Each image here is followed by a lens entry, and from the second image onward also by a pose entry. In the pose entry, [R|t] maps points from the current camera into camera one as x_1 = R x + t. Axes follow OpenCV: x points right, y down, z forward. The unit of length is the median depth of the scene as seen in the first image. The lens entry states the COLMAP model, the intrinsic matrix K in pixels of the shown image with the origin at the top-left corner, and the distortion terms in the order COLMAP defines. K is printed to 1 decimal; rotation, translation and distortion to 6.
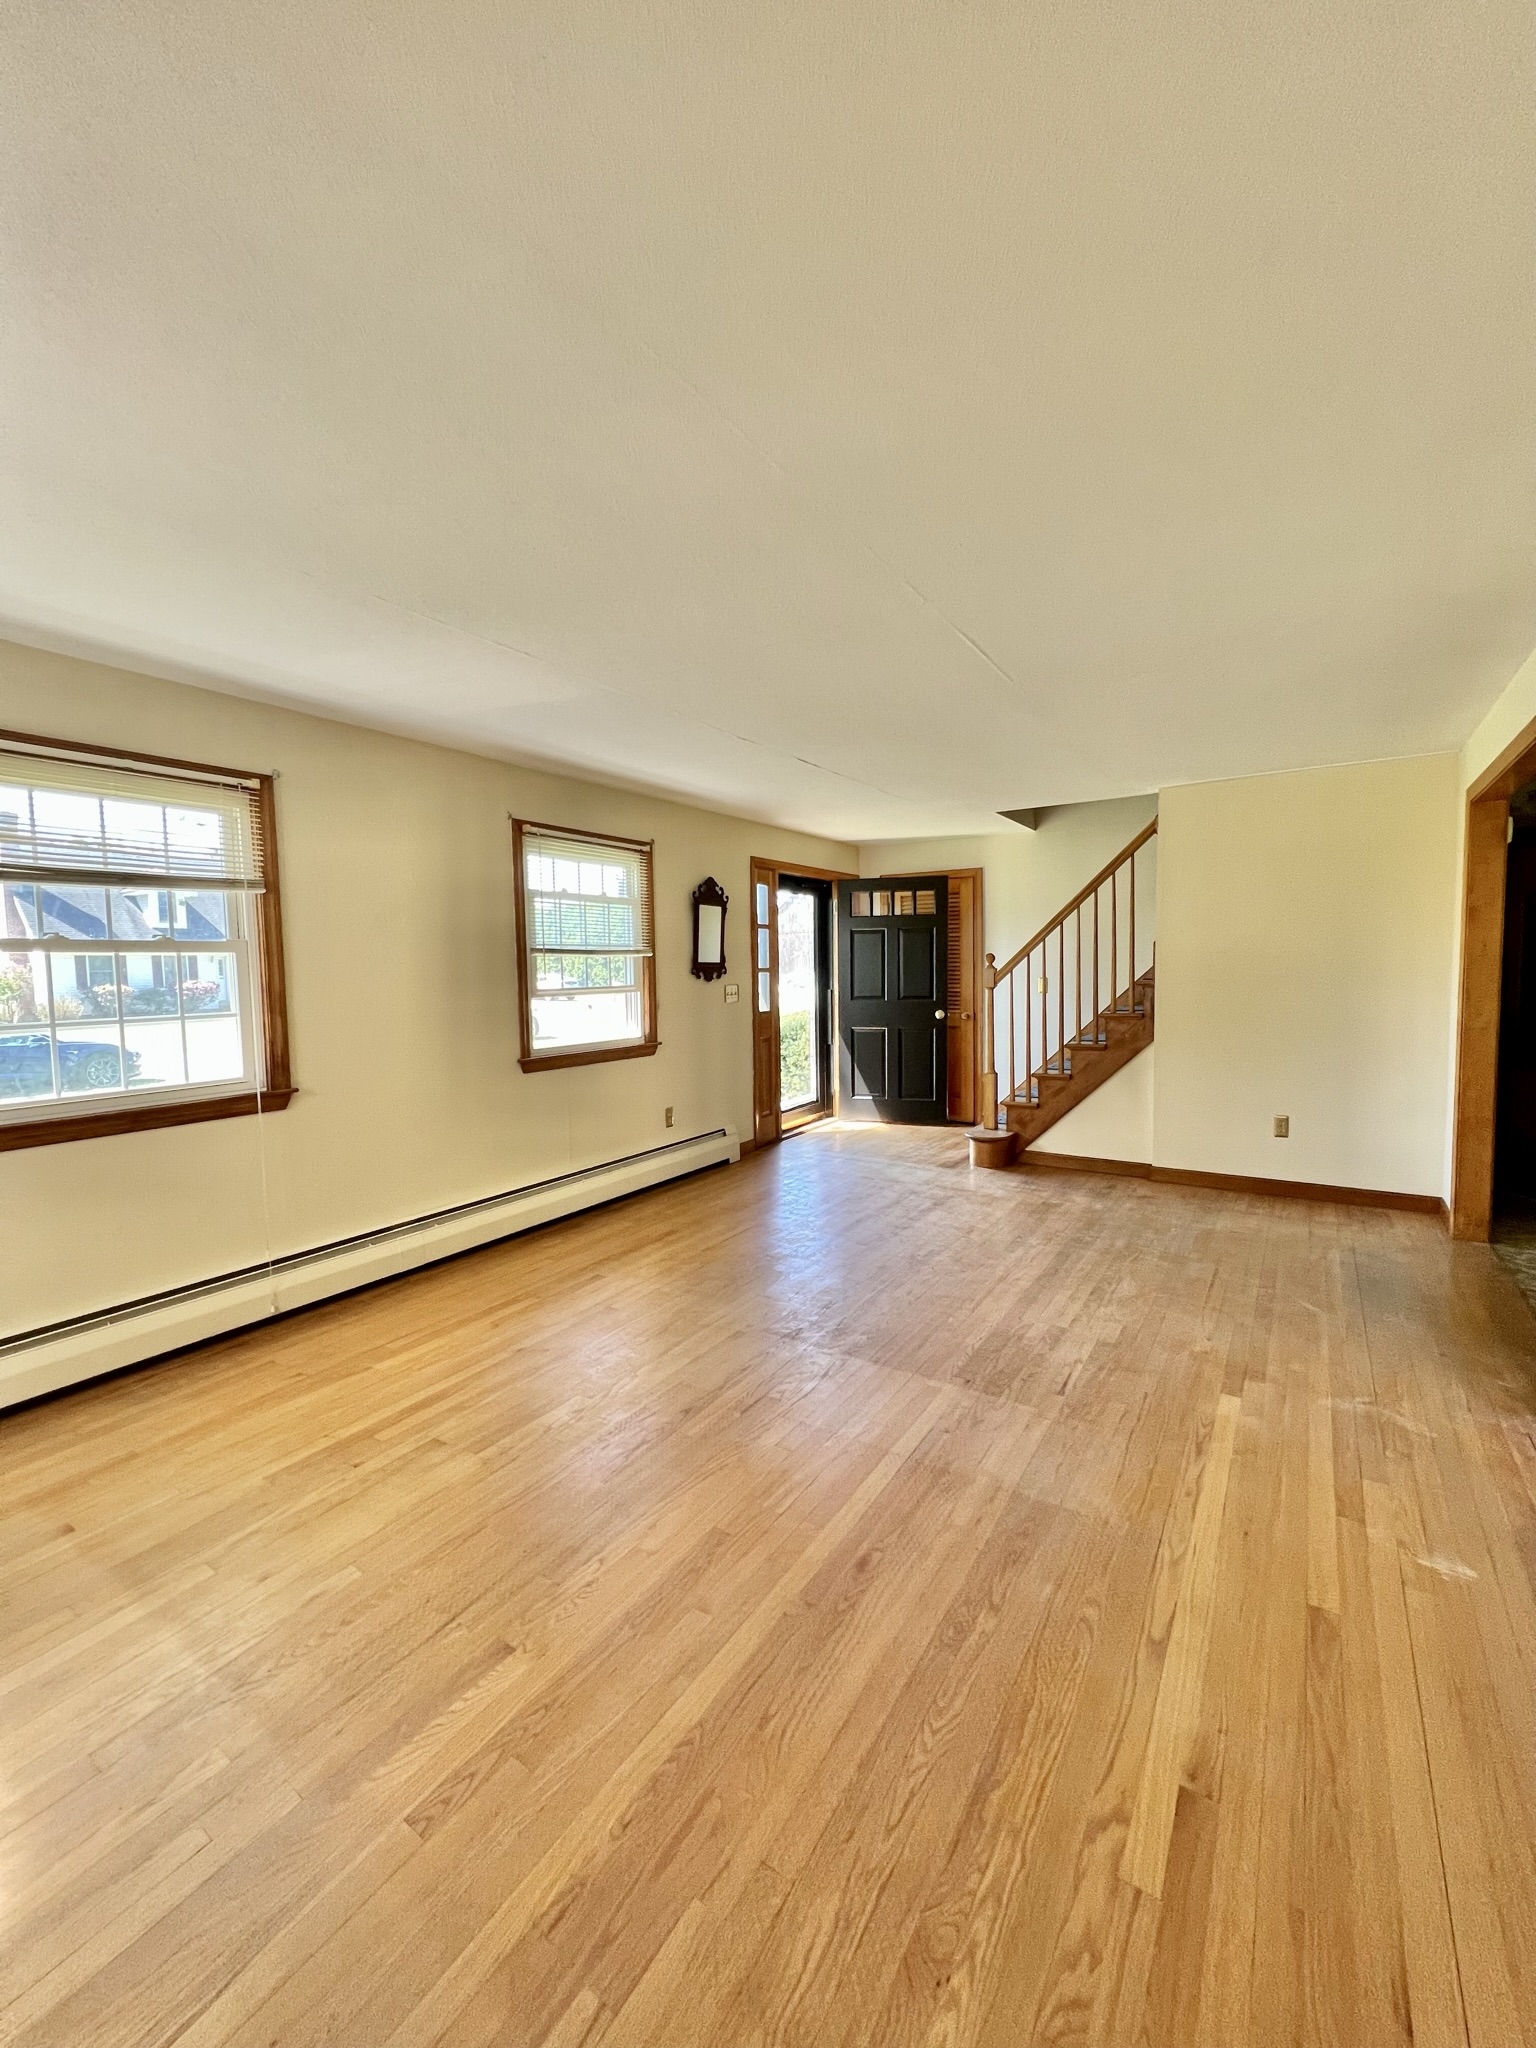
lens RADIAL K [[822.4, 0, 766.4], [0, 822.4, 1020.8], [0, 0, 1]] dist [0.008063, 0.000492]
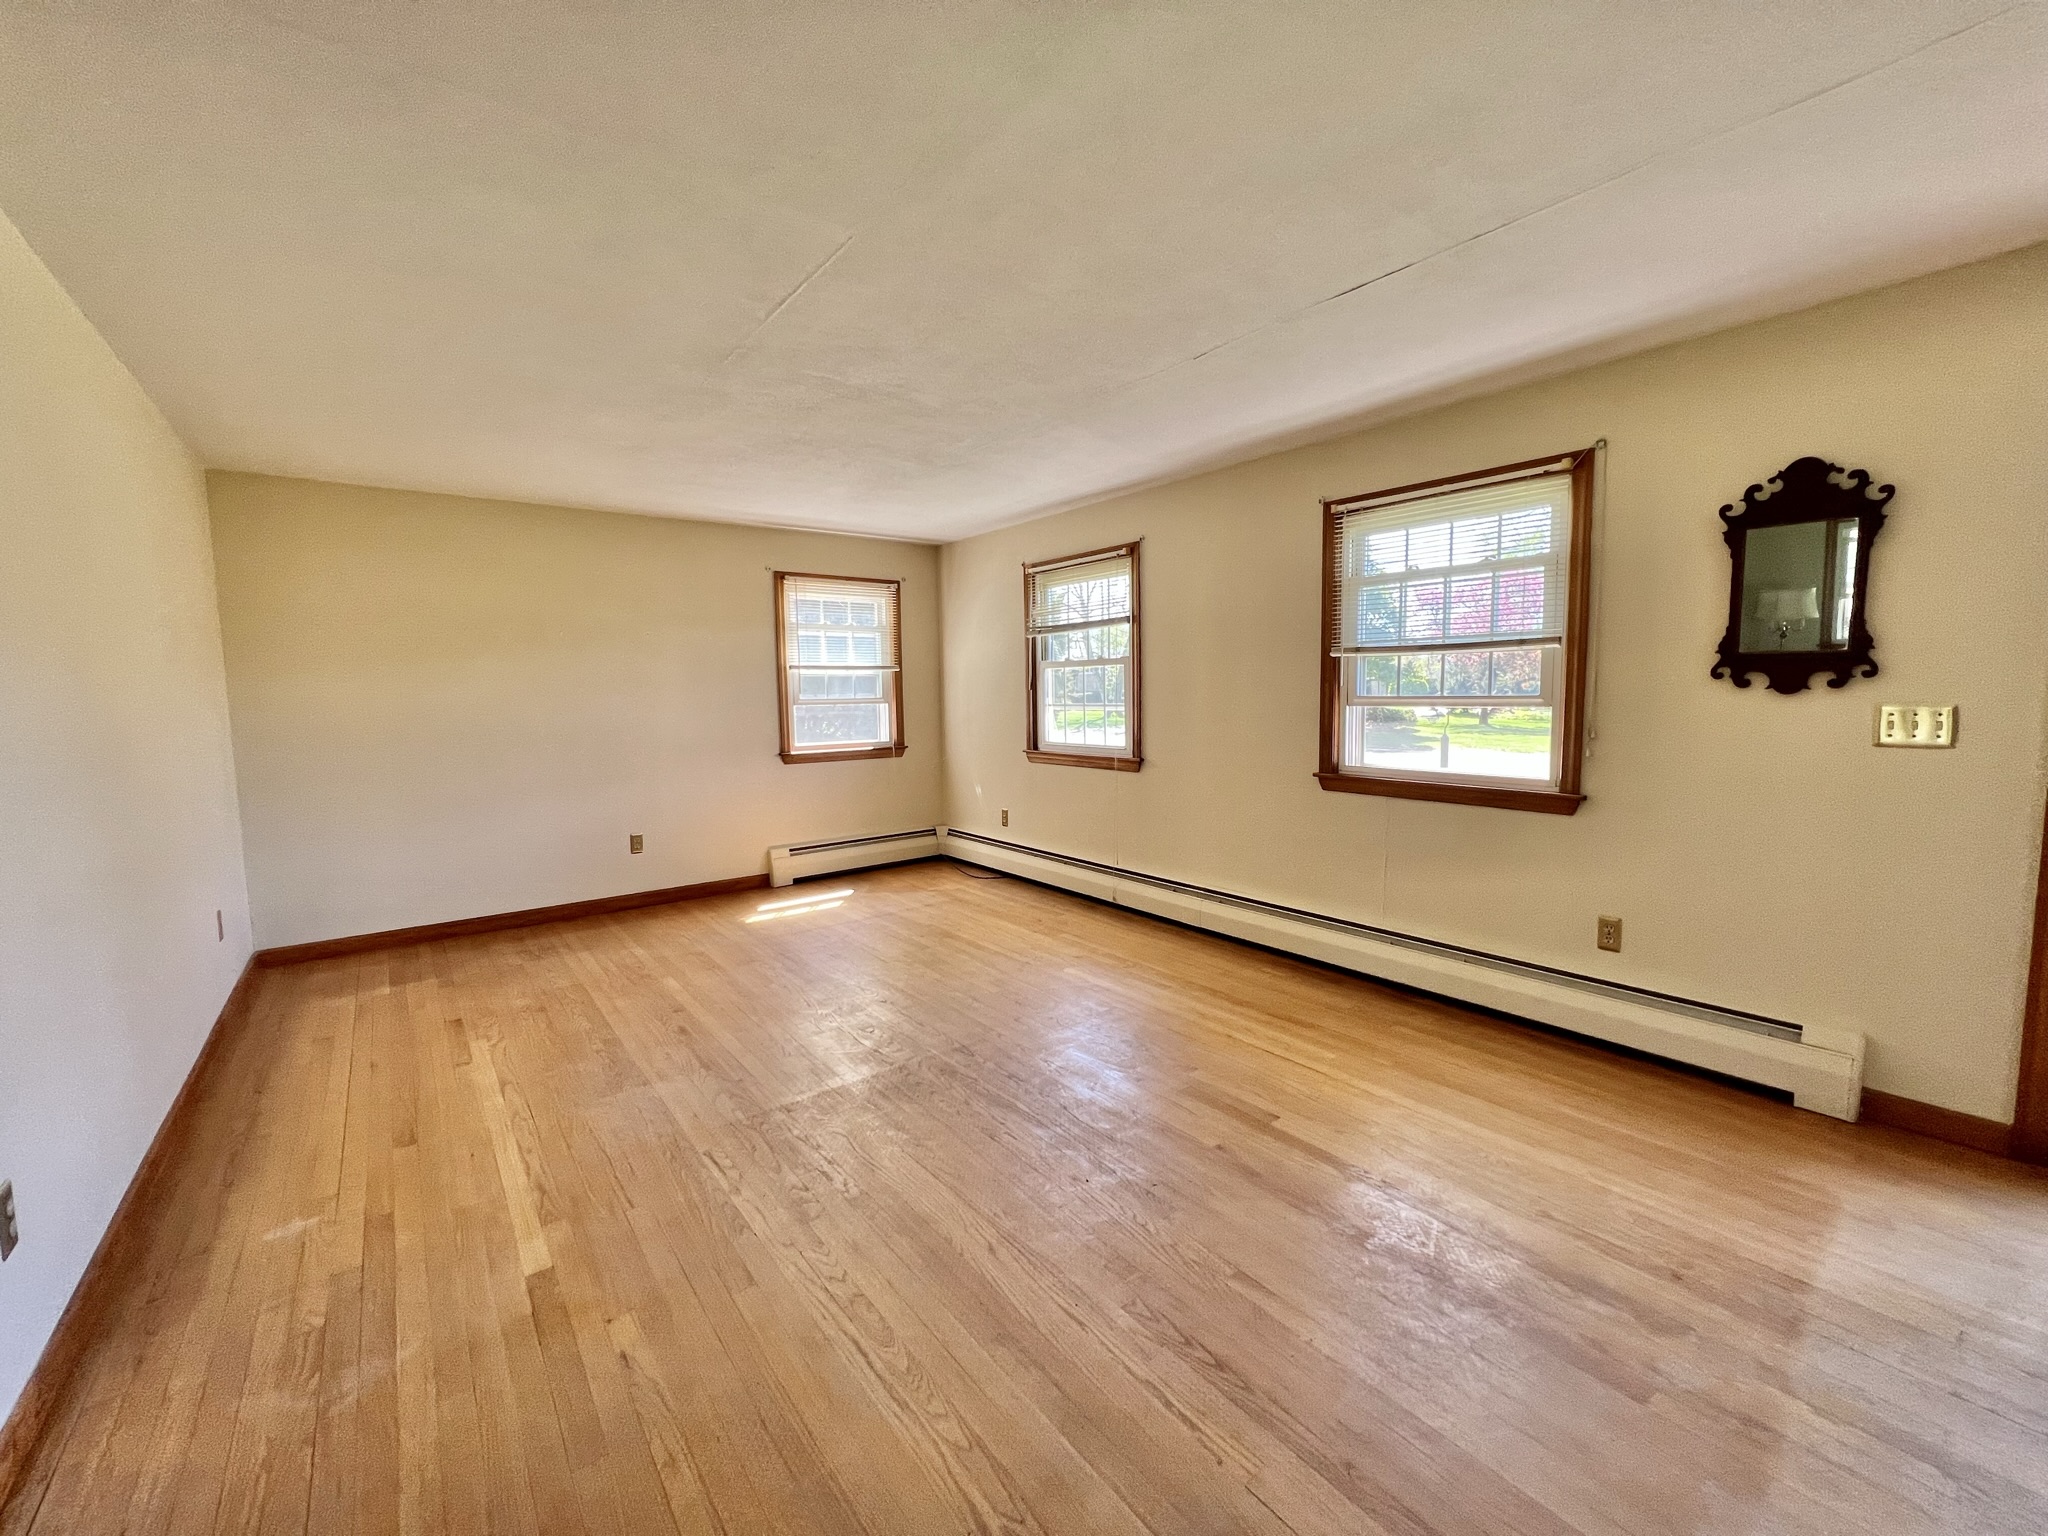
lens RADIAL K [[822.4, 0, 1030.0], [0, 822.4, 765.0], [0, 0, 1]] dist [0.008063, 0.000492]
pose [[-0.318670, 0.106844, -0.941825, 0.832751], [-0.041341, 0.991115, 0.126423, -0.080768], [0.946964, 0.079223, -0.311422, 1.252880]]
